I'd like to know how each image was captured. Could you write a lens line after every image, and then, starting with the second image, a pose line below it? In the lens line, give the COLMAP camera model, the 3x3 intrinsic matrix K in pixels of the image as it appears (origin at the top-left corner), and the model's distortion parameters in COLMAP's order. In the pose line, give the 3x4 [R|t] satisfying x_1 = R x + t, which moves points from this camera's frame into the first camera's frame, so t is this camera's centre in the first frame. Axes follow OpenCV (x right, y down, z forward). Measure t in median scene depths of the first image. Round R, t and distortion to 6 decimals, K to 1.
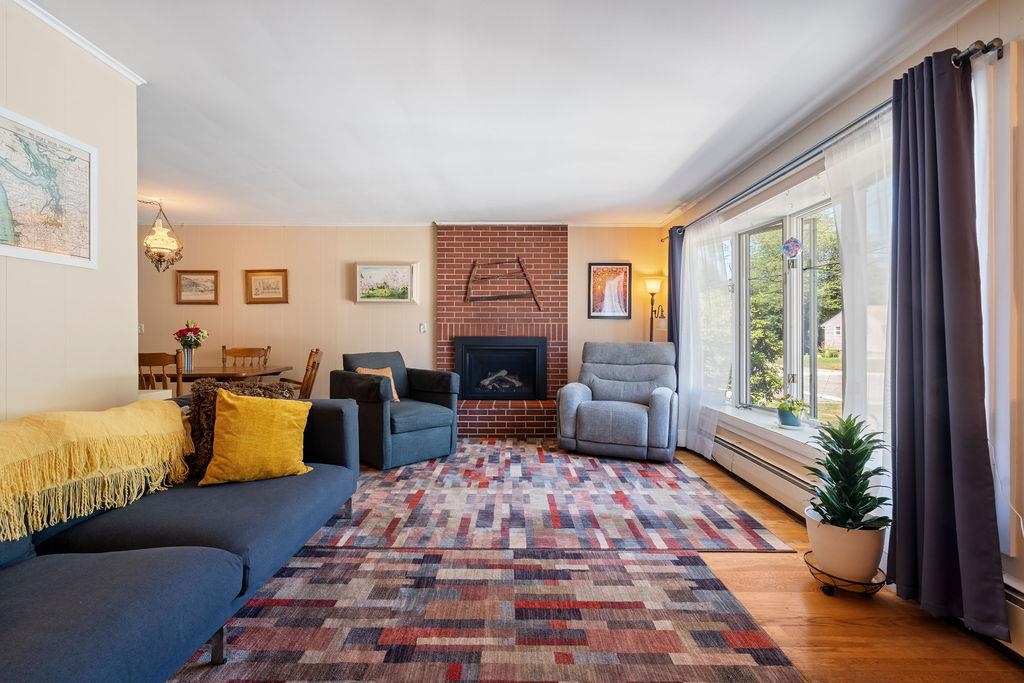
lens RADIAL K [[450.3, 0, 505.8], [0, 450.3, 332.4], [0, 0, 1]] dist [-0.006350, 0.001114]
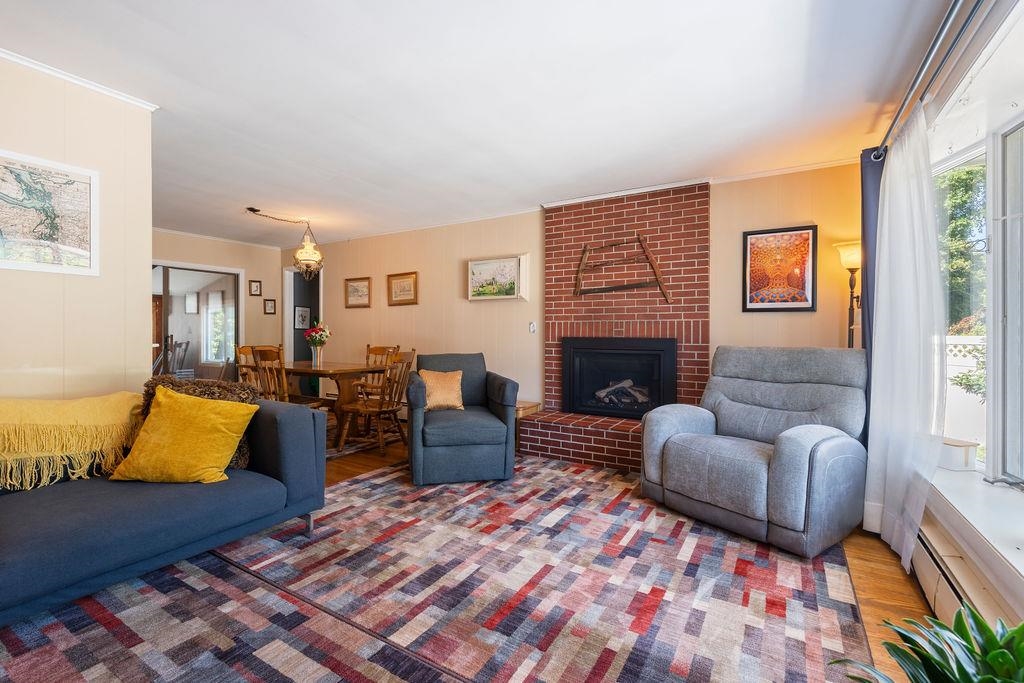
lens RADIAL K [[450.3, 0, 506.2], [0, 450.3, 333.8], [0, 0, 1]] dist [-0.006350, 0.001114]
pose [[0.856195, 0.001302, -0.516651, 0.302142], [-0.001018, 0.999999, 0.000833, 0.002981], [0.516651, -0.000188, 0.856196, 0.286379]]
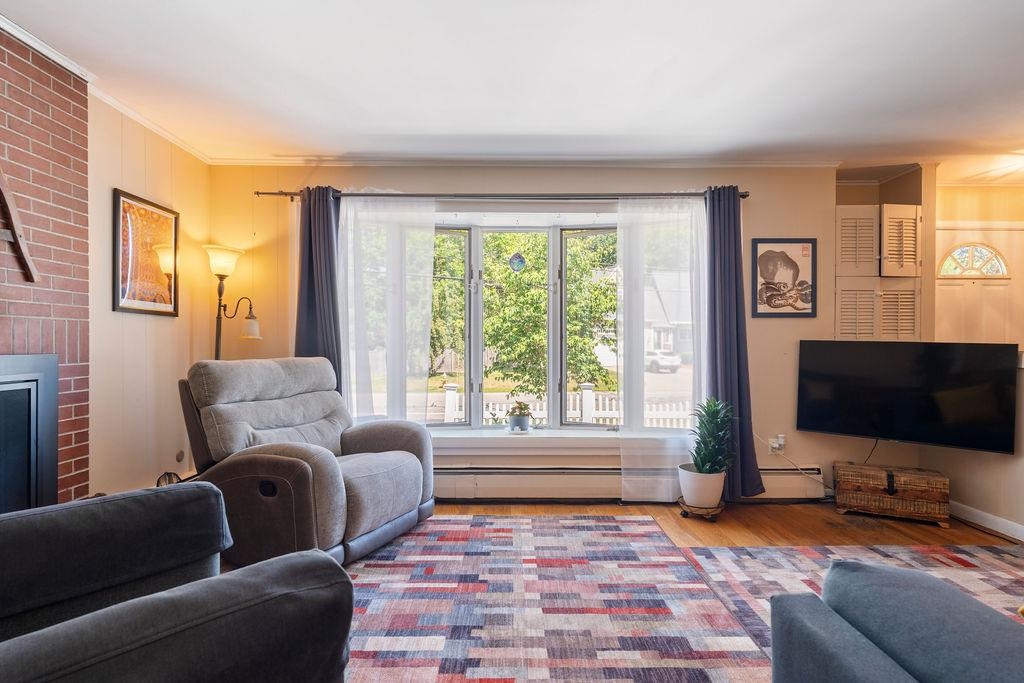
lens RADIAL K [[513.5, 0, 513.3], [0, 513.5, 347.5], [0, 0, 1]] dist [-0.000358, -0.000060]
pose [[-0.016485, -0.010227, 0.999812, -0.447971], [-0.001357, 0.999947, 0.010206, -0.000571], [-0.999863, -0.001189, -0.016498, 0.803274]]
